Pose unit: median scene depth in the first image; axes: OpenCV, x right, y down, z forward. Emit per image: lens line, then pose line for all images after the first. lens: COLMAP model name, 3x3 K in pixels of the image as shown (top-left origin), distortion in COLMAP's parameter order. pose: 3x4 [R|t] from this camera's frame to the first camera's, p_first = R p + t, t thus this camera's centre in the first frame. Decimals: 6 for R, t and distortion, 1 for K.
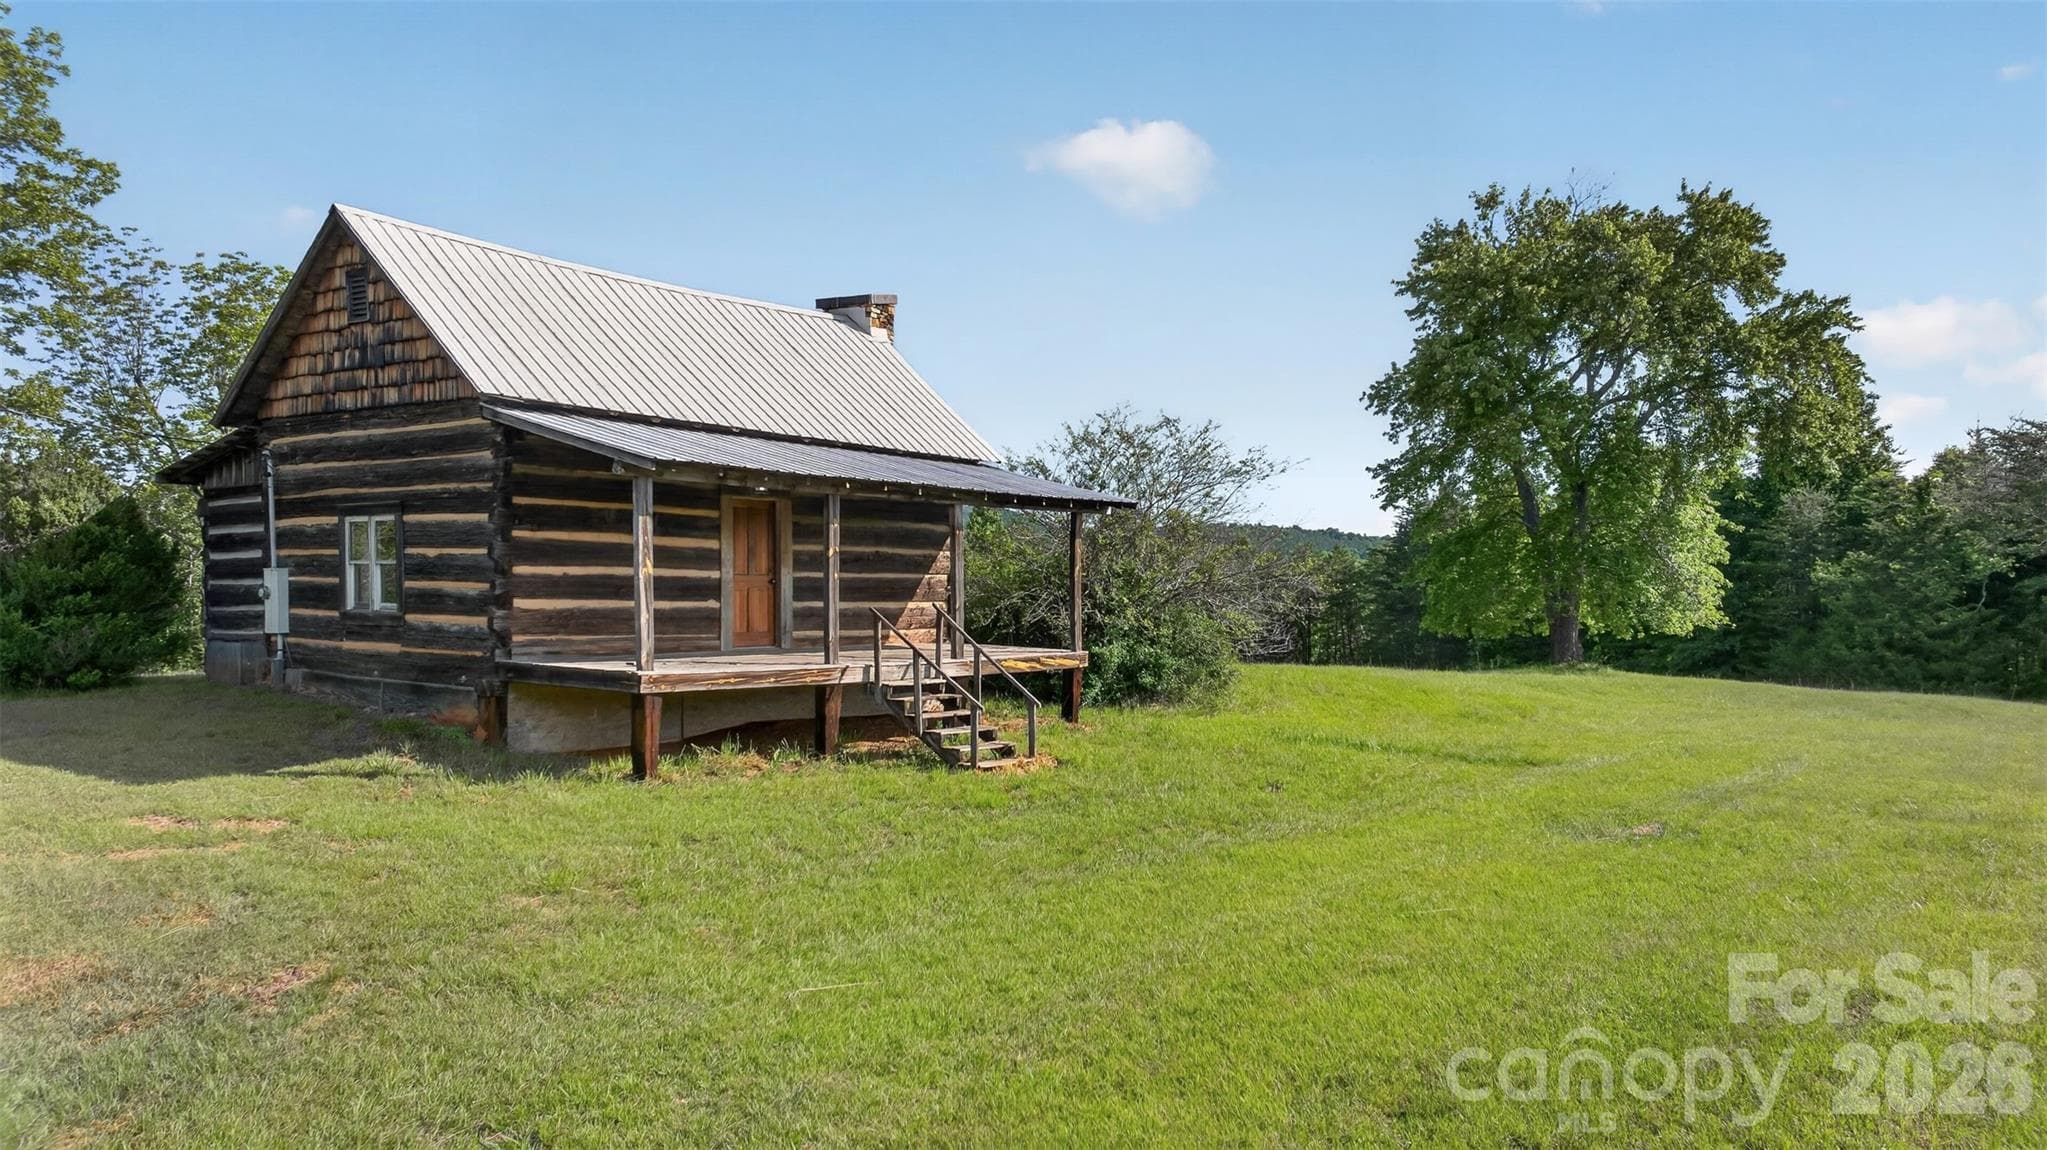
lens RADIAL K [[1436.7, 0, 1020.8], [0, 1436.7, 592.6], [0, 0, 1]] dist [0.035431, 0.002842]
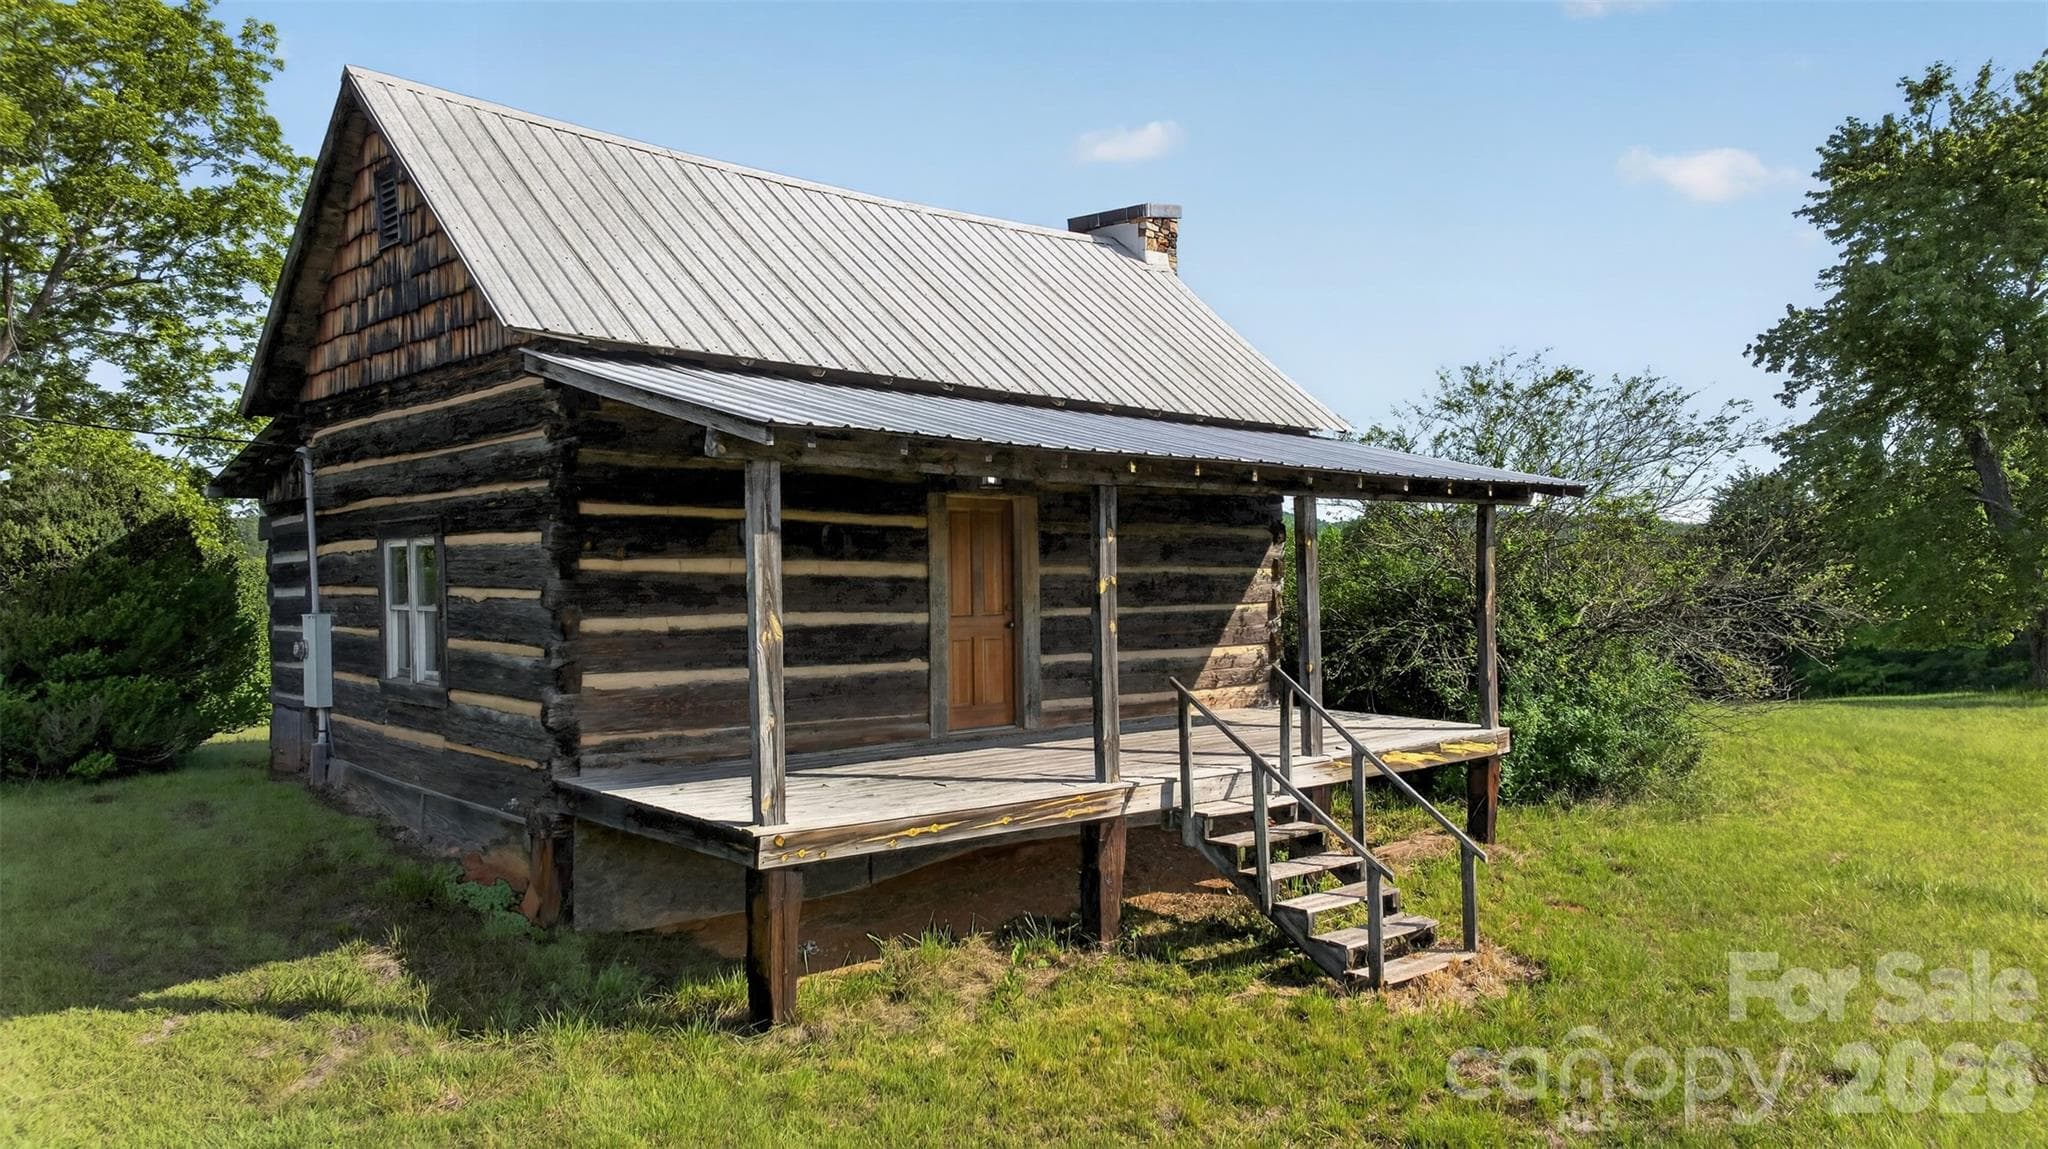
lens RADIAL K [[1413.9, 0, 1024.0], [0, 1413.9, 574.5], [0, 0, 1]] dist [0.033444, 0.001589]
pose [[0.985263, -0.016358, -0.170262, -0.061732], [0.014798, 0.999836, -0.010429, -0.025088], [0.170405, 0.007756, 0.985344, 0.399979]]
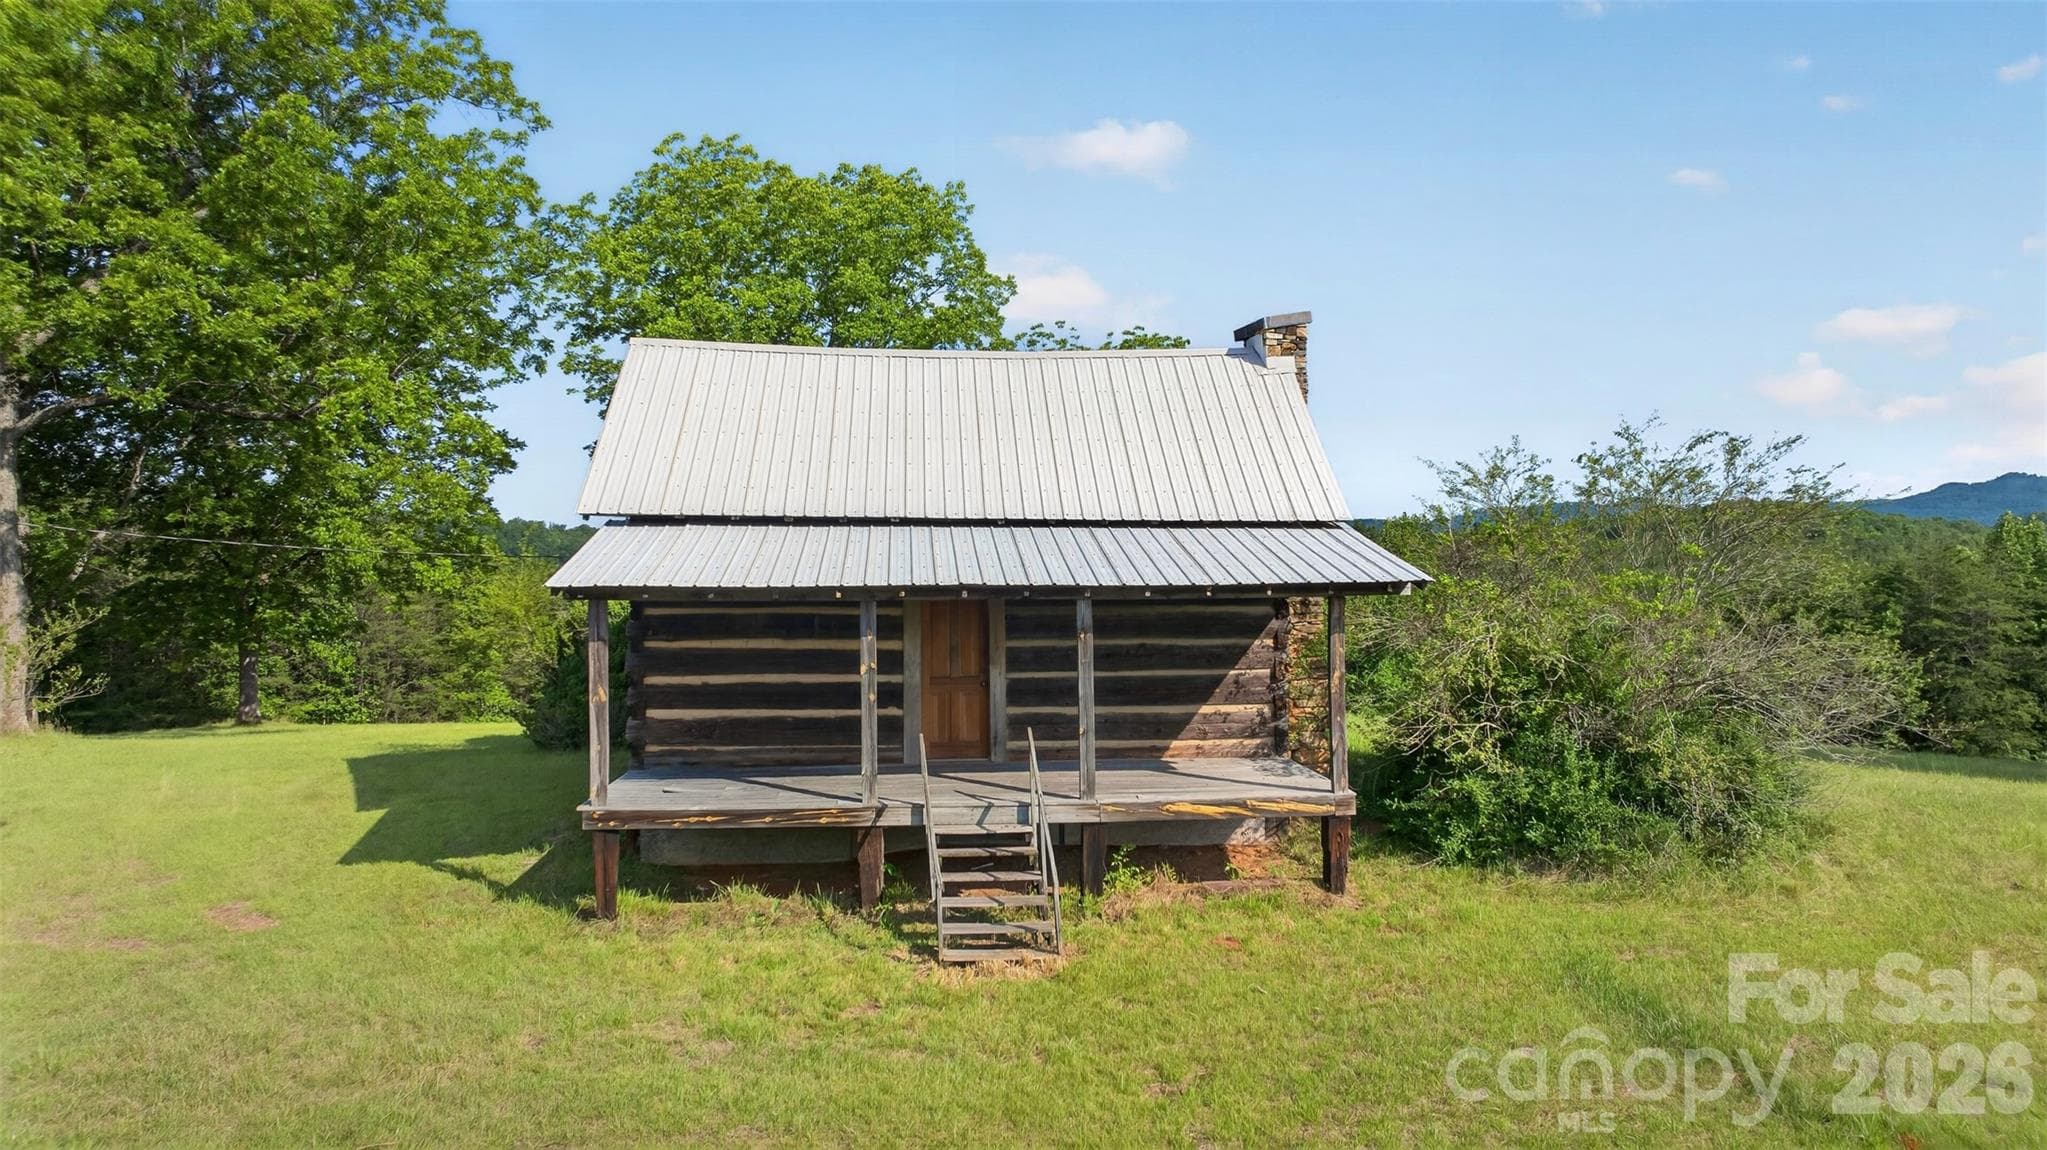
lens RADIAL K [[1439.9, 0, 1029.3], [0, 1439.9, 531.6], [0, 0, 1]] dist [0.030123, 0.000285]
pose [[0.696270, -0.036426, -0.716855, 0.507323], [0.009598, 0.999095, -0.041445, -0.067622], [0.717716, 0.021976, 0.695989, 0.431402]]
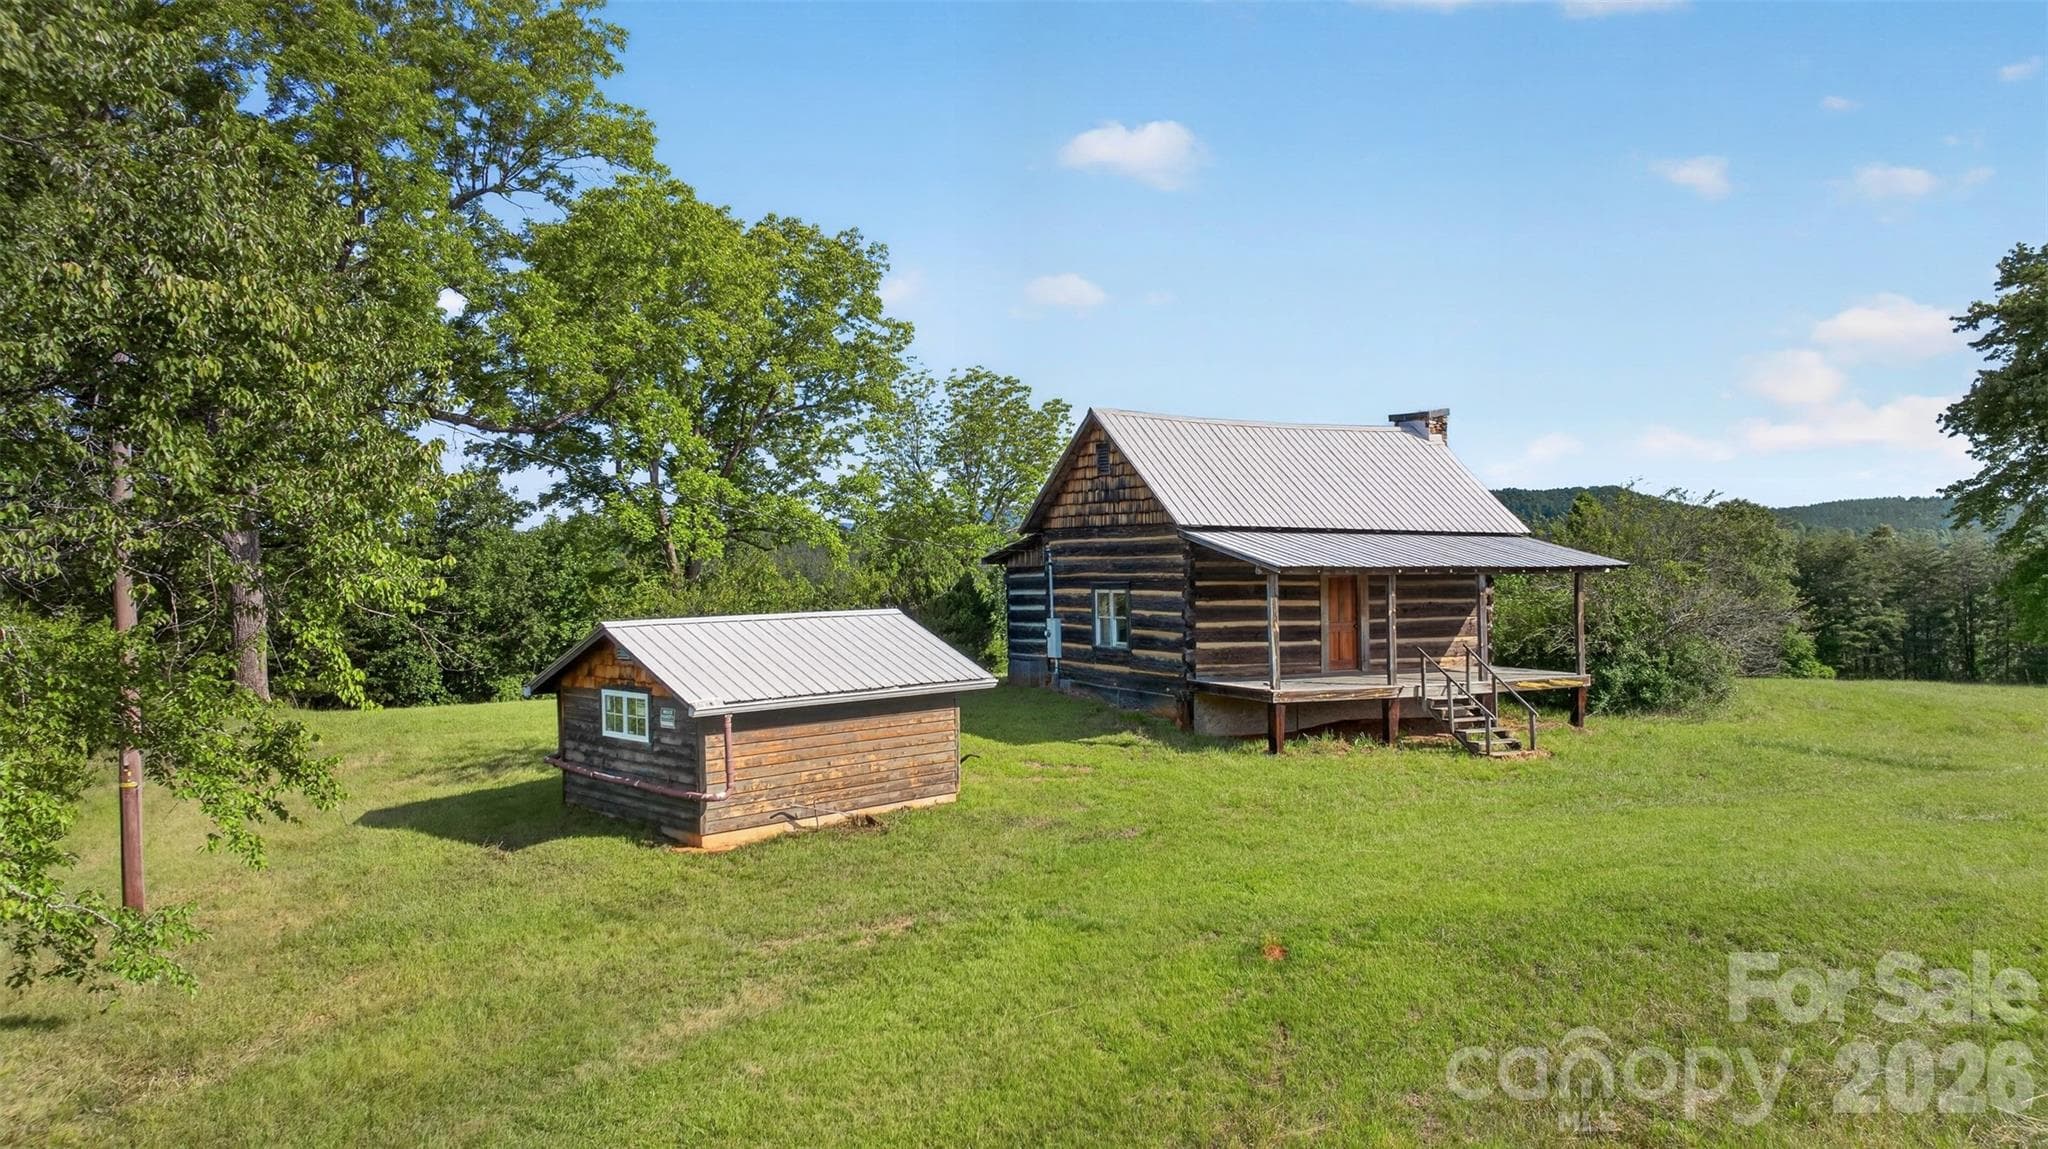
lens RADIAL K [[1357.8, 0, 1021.2], [0, 1357.8, 587.4], [0, 0, 1]] dist [0.009299, 0.000588]
pose [[0.909614, -0.012569, -0.415265, 0.104031], [0.013101, 0.999913, -0.001567, -0.053446], [0.415248, -0.004015, 0.909699, -0.454867]]
